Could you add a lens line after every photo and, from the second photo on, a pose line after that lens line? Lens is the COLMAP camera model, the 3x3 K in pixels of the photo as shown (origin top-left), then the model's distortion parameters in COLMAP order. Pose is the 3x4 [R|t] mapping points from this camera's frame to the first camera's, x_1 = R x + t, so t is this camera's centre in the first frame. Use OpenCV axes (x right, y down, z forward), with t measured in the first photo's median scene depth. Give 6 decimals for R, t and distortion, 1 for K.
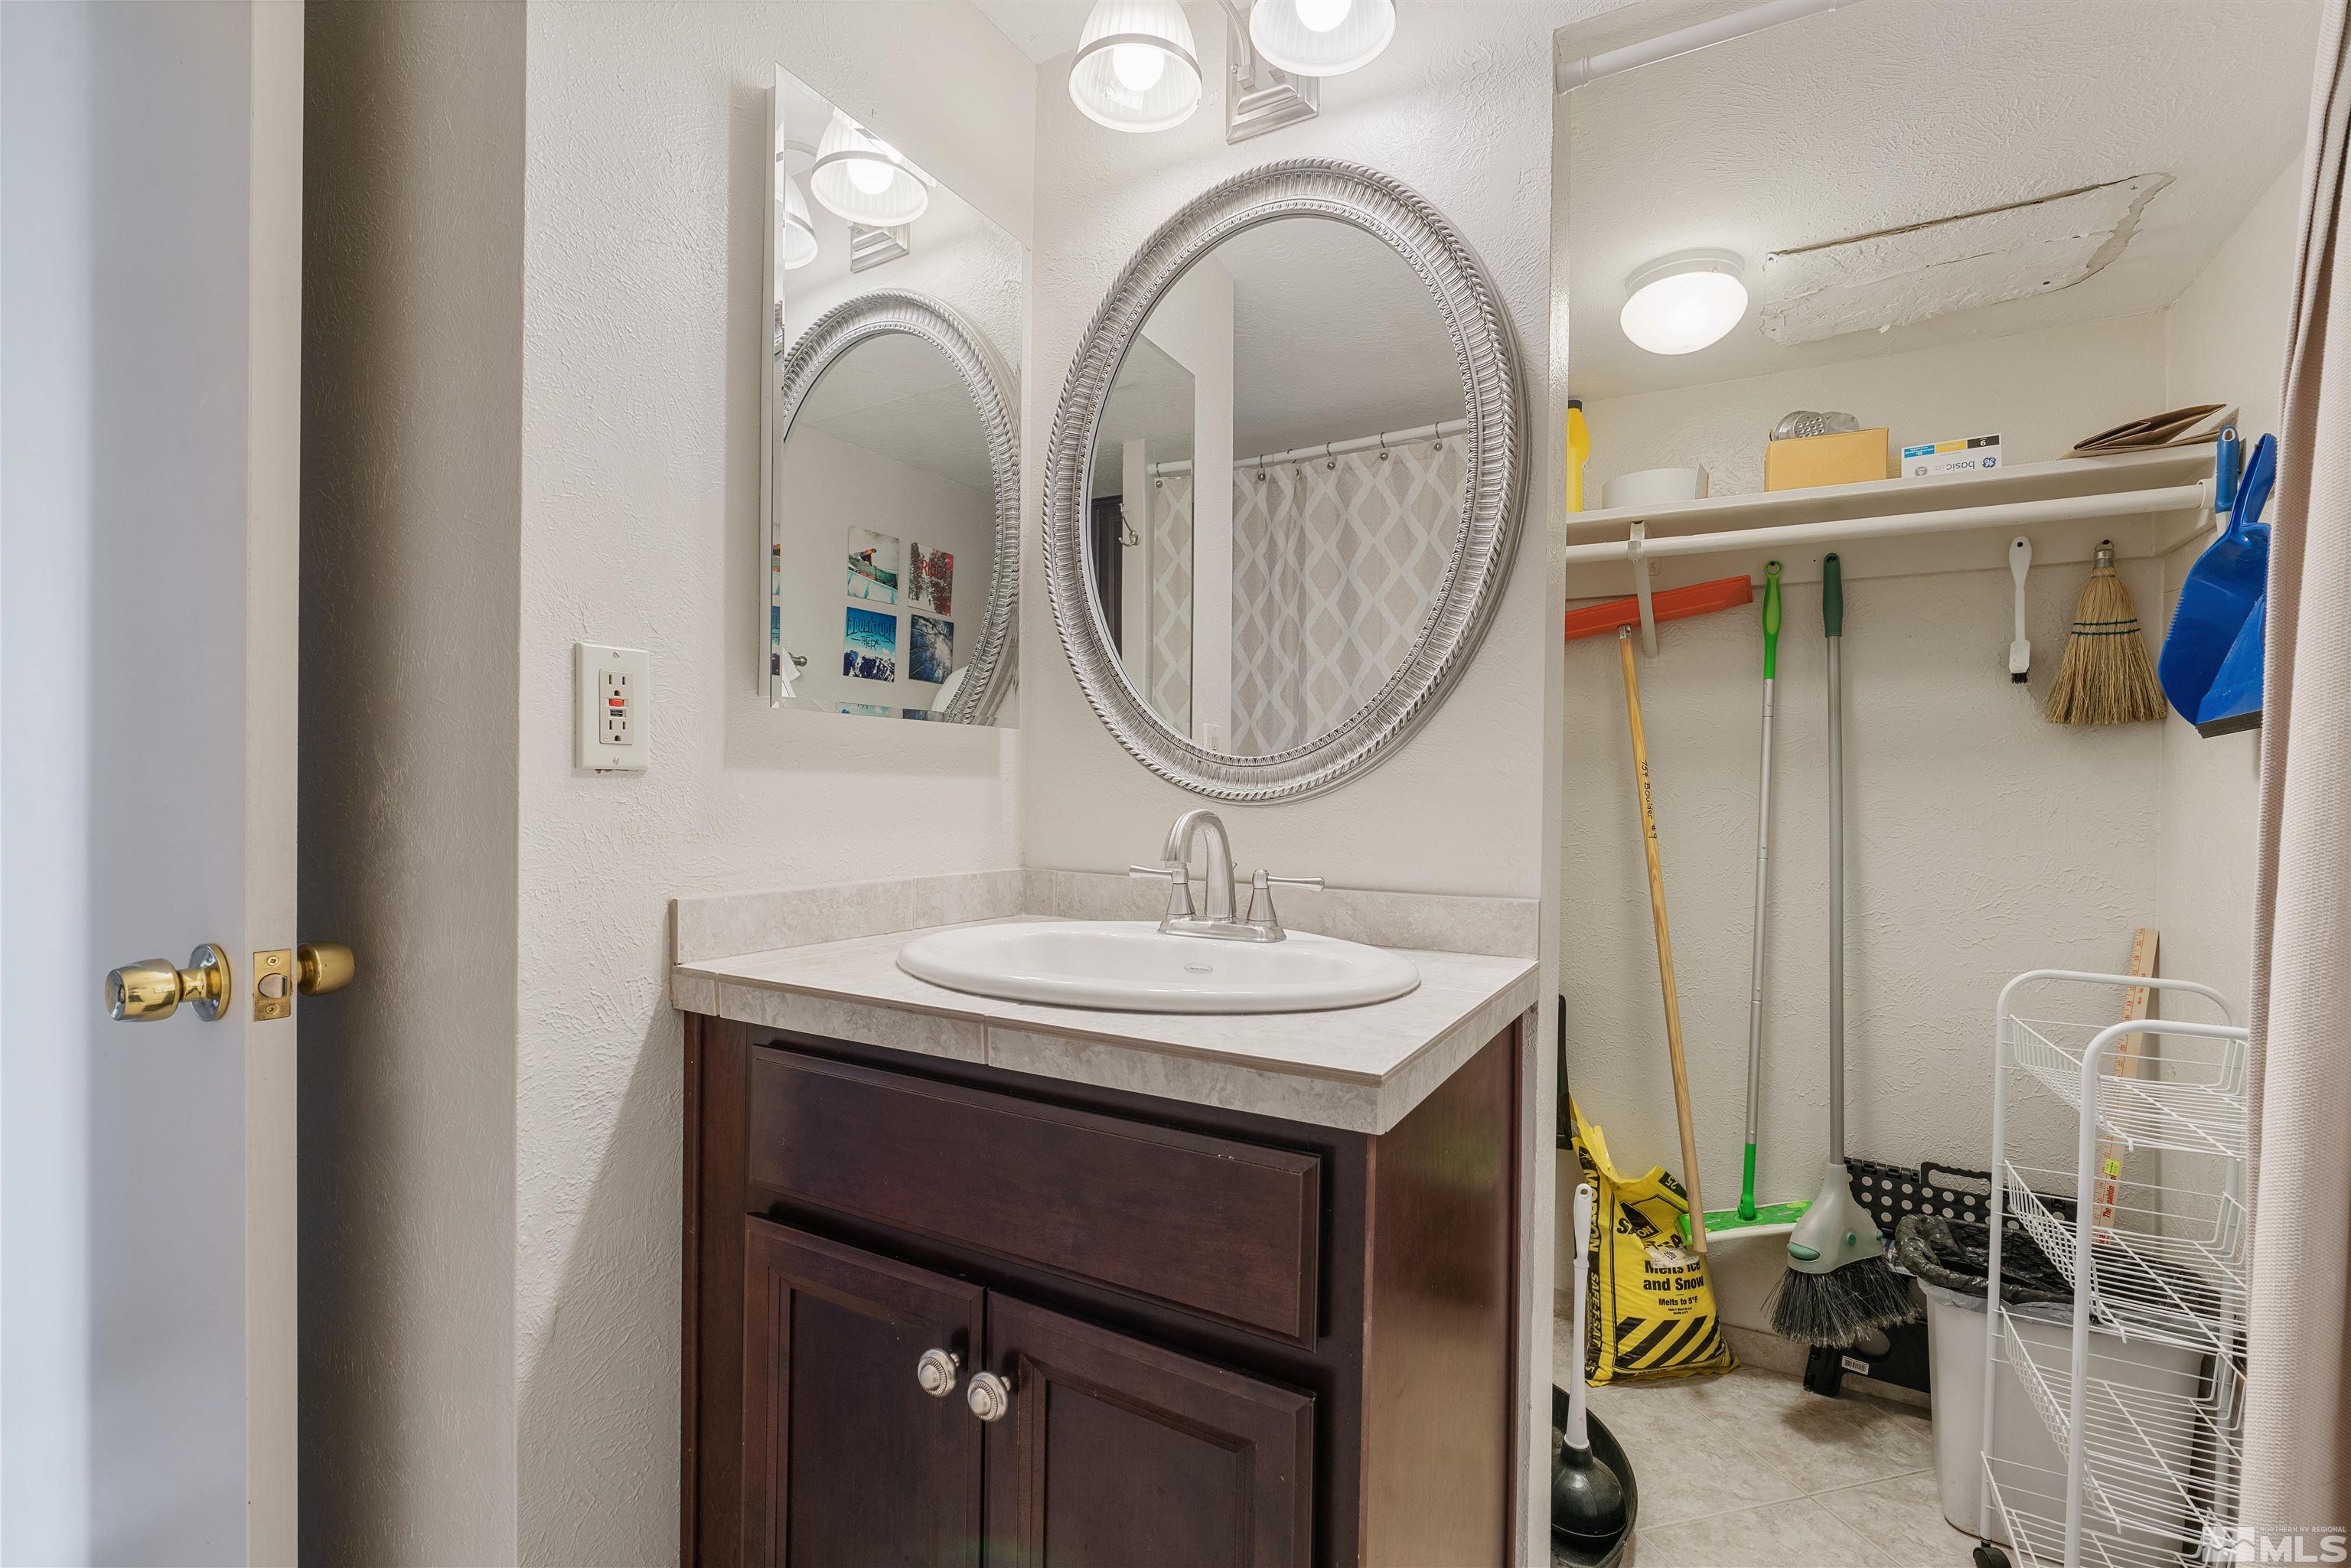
lens RADIAL K [[1066.3, 0, 1168.6], [0, 1066.3, 793.5], [0, 0, 1]] dist [-0.015422, 0.006417]
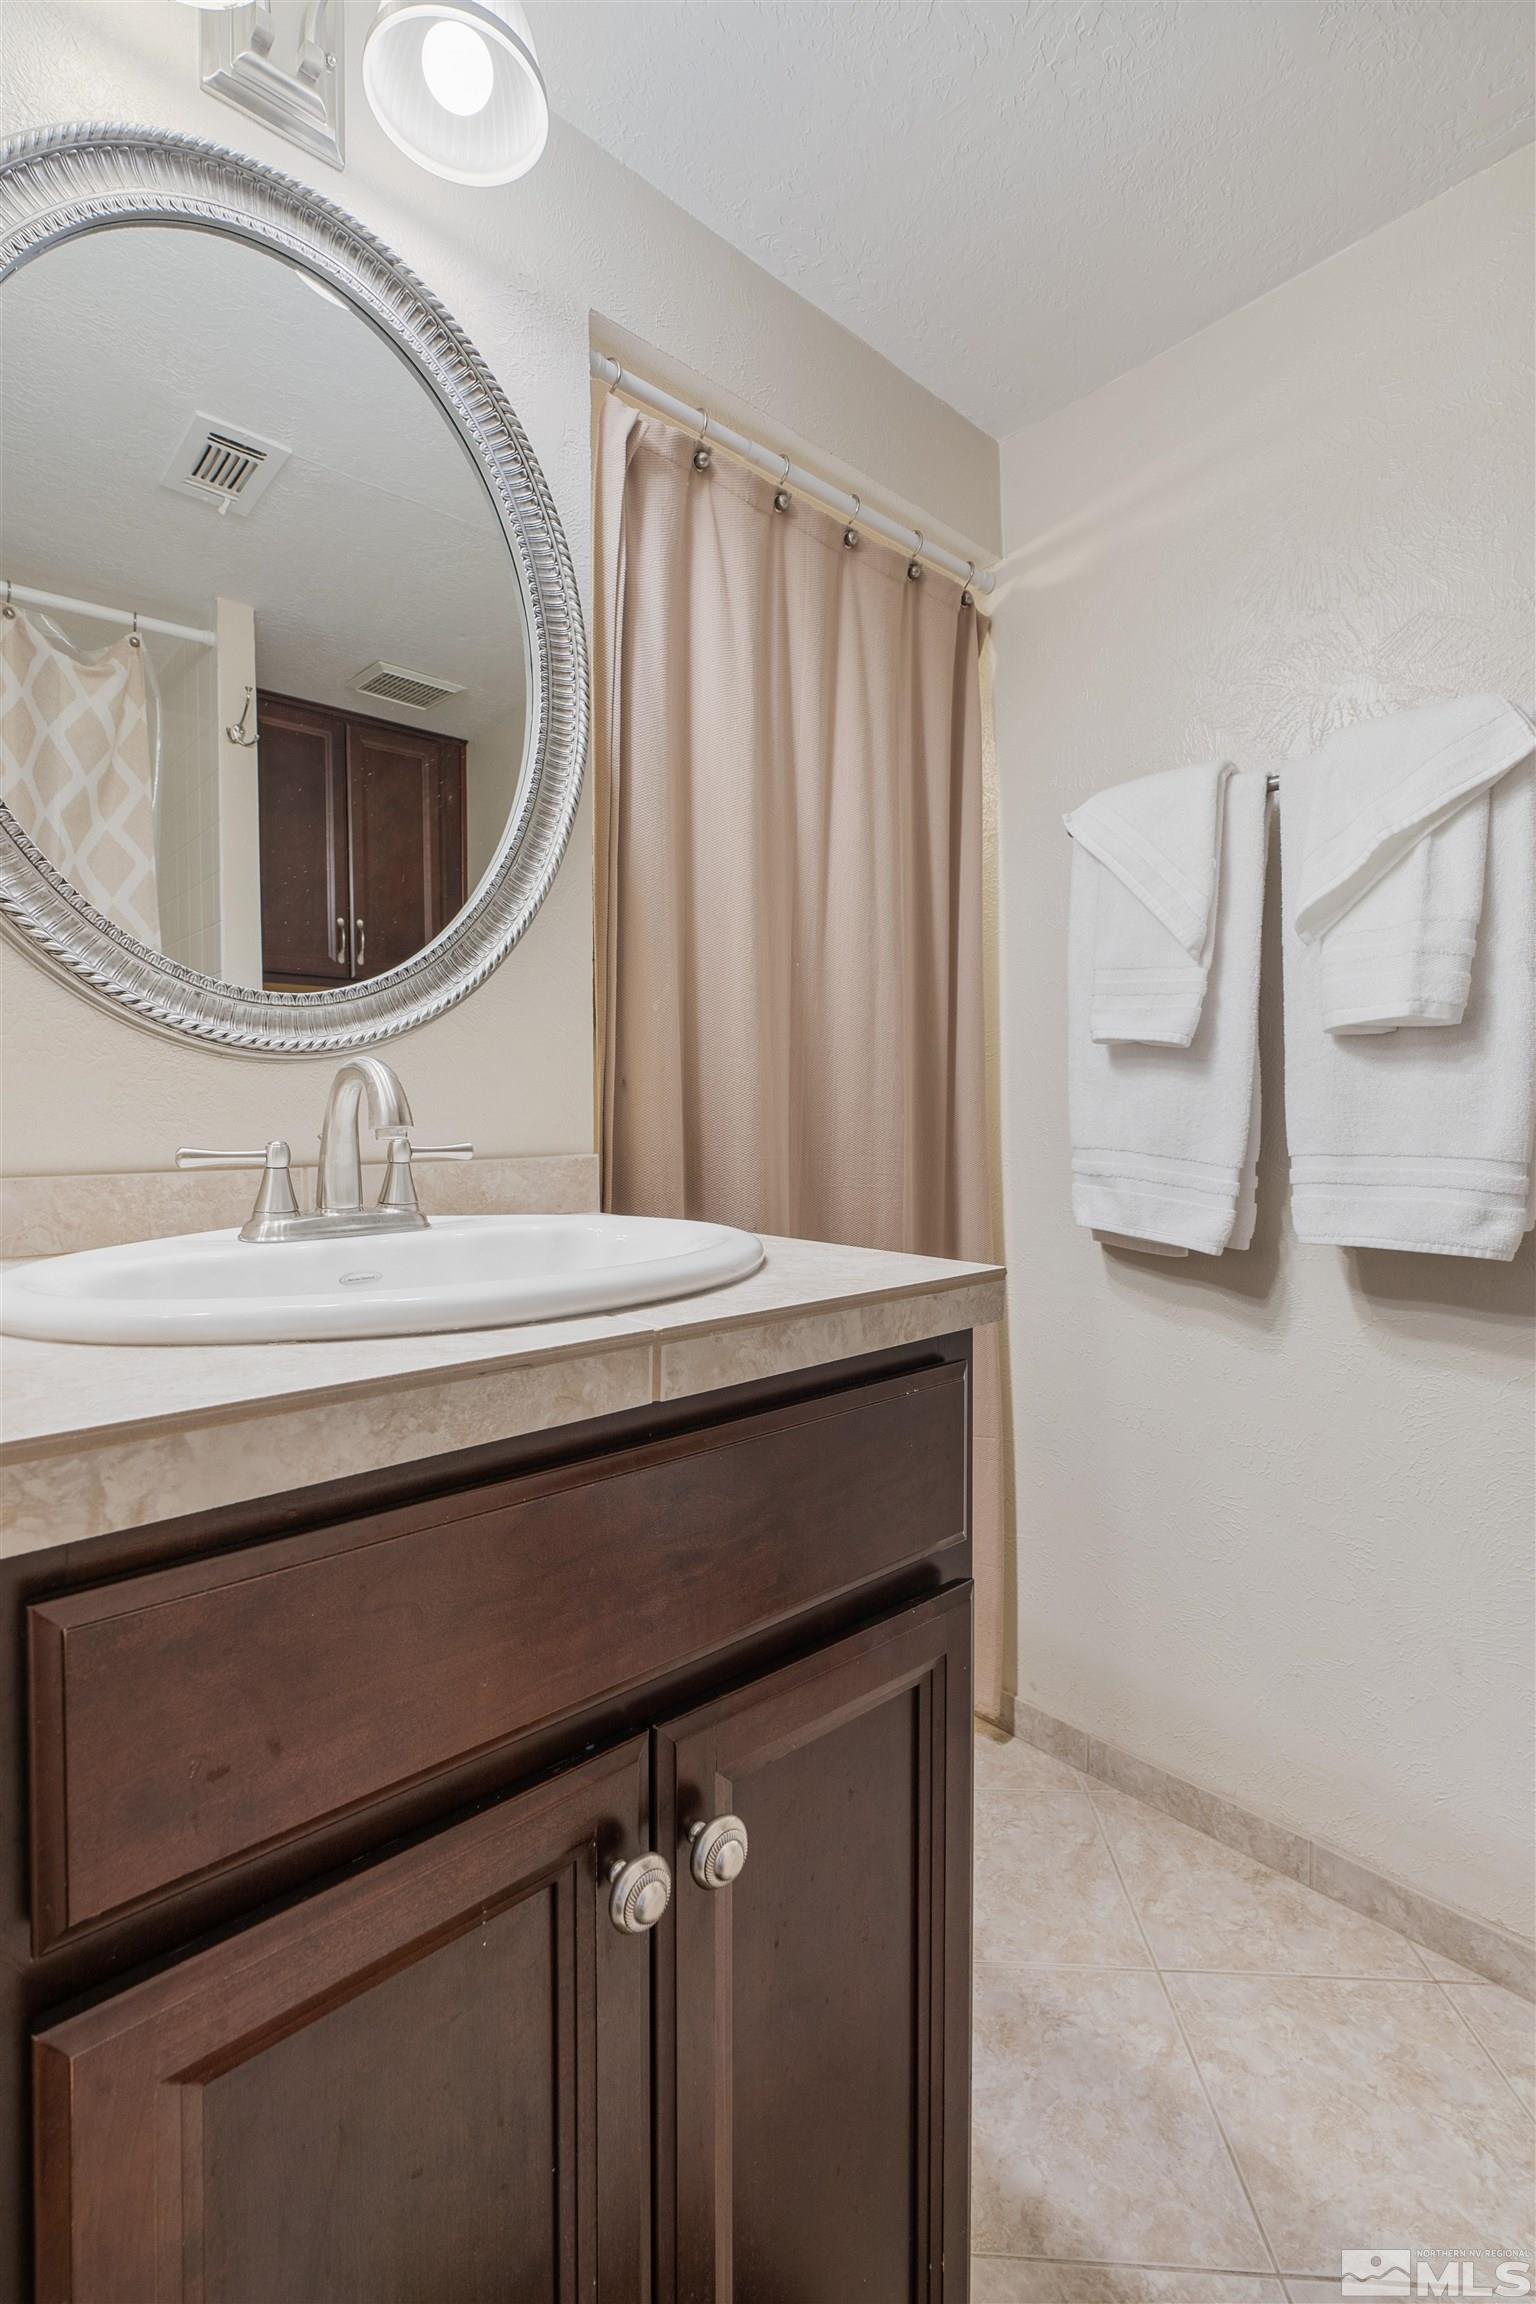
lens RADIAL K [[1045.0, 0, 764.2], [0, 1045.0, 1129.3], [0, 0, 1]] dist [-0.015422, 0.006417]
pose [[0.304375, -0.035160, 0.951903, -0.737964], [0.008818, 0.999380, 0.034094, 0.054812], [-0.952512, -0.001983, 0.304496, 0.692562]]
